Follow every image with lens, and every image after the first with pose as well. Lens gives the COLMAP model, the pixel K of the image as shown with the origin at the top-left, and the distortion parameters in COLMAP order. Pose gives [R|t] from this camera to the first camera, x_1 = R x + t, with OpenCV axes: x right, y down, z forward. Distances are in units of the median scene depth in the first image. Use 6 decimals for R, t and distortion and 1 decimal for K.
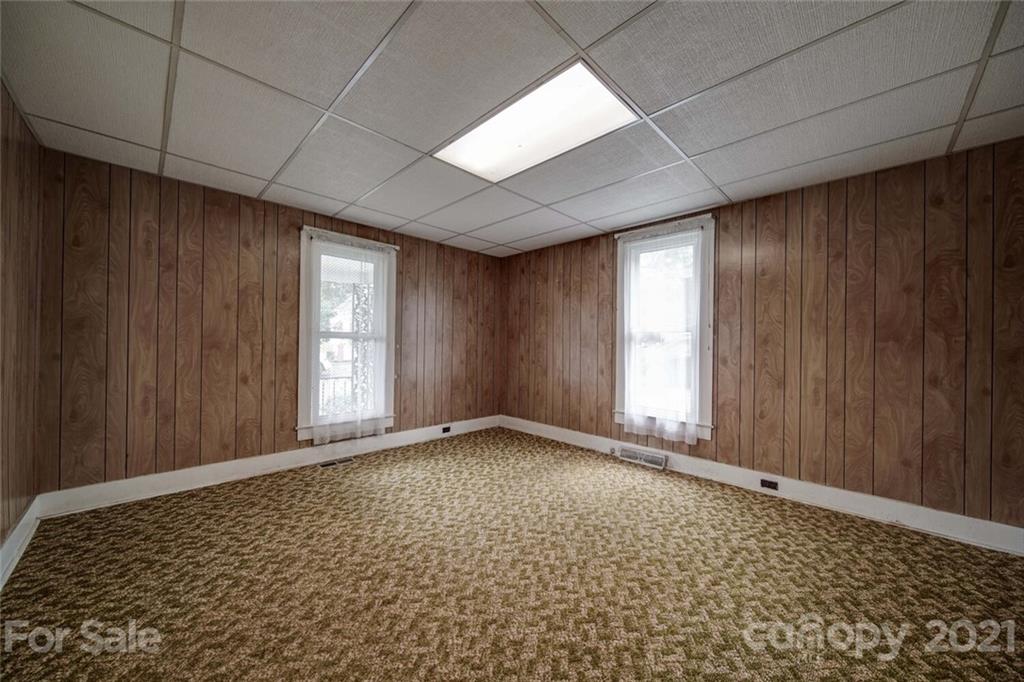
lens RADIAL K [[361.7, 0, 515.1], [0, 361.7, 343.8], [0, 0, 1]] dist [-0.000140, 0.000049]
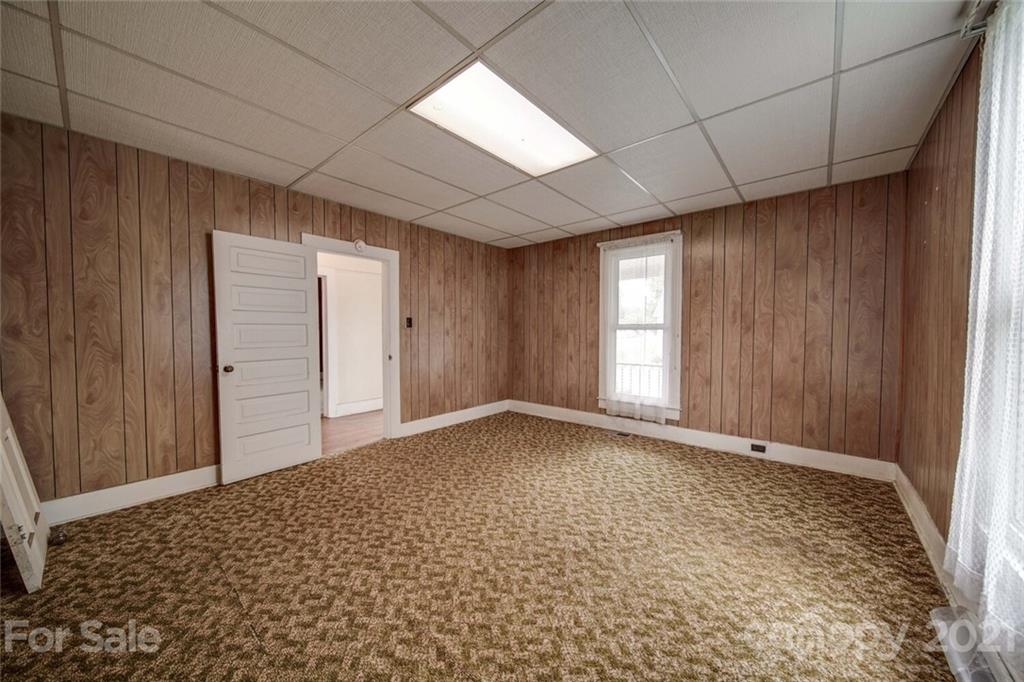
lens RADIAL K [[361.7, 0, 514.0], [0, 361.7, 347.6], [0, 0, 1]] dist [-0.000140, 0.000049]
pose [[0.074790, 0.030761, -0.996725, 0.798233], [0.000245, 0.999523, 0.030866, 0.008842], [0.997199, -0.002553, 0.074747, 0.681450]]
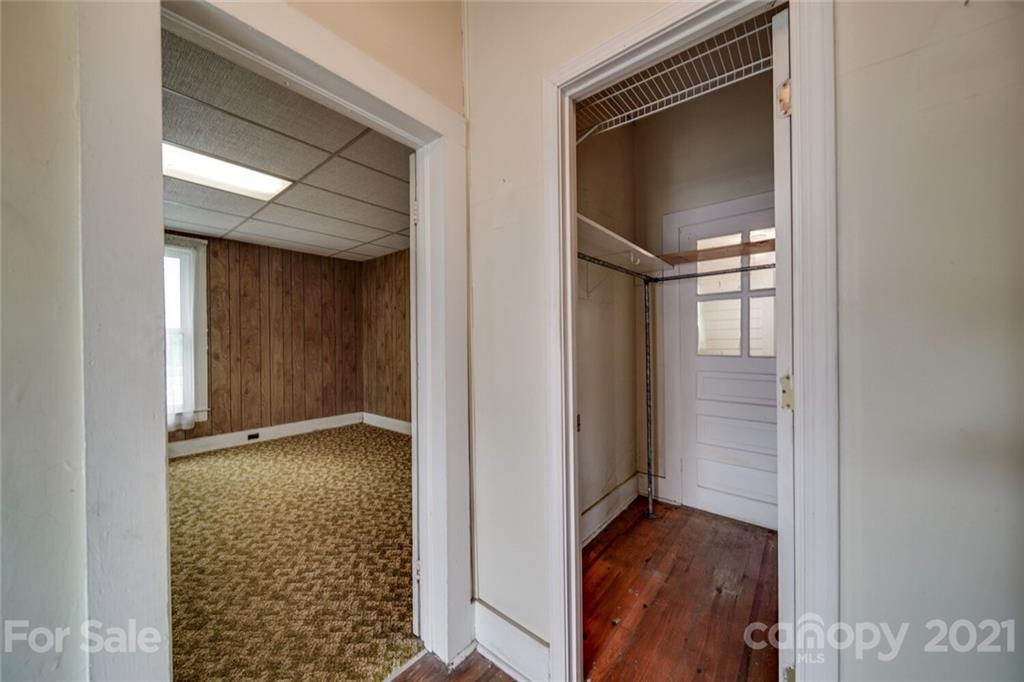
lens RADIAL K [[361.7, 0, 516.1], [0, 361.7, 341.9], [0, 0, 1]] dist [-0.000140, 0.000049]
pose [[-0.099849, -0.014094, 0.994903, -0.899417], [0.008975, 0.999846, 0.015065, -0.017724], [-0.994962, 0.010433, -0.099707, 0.057358]]
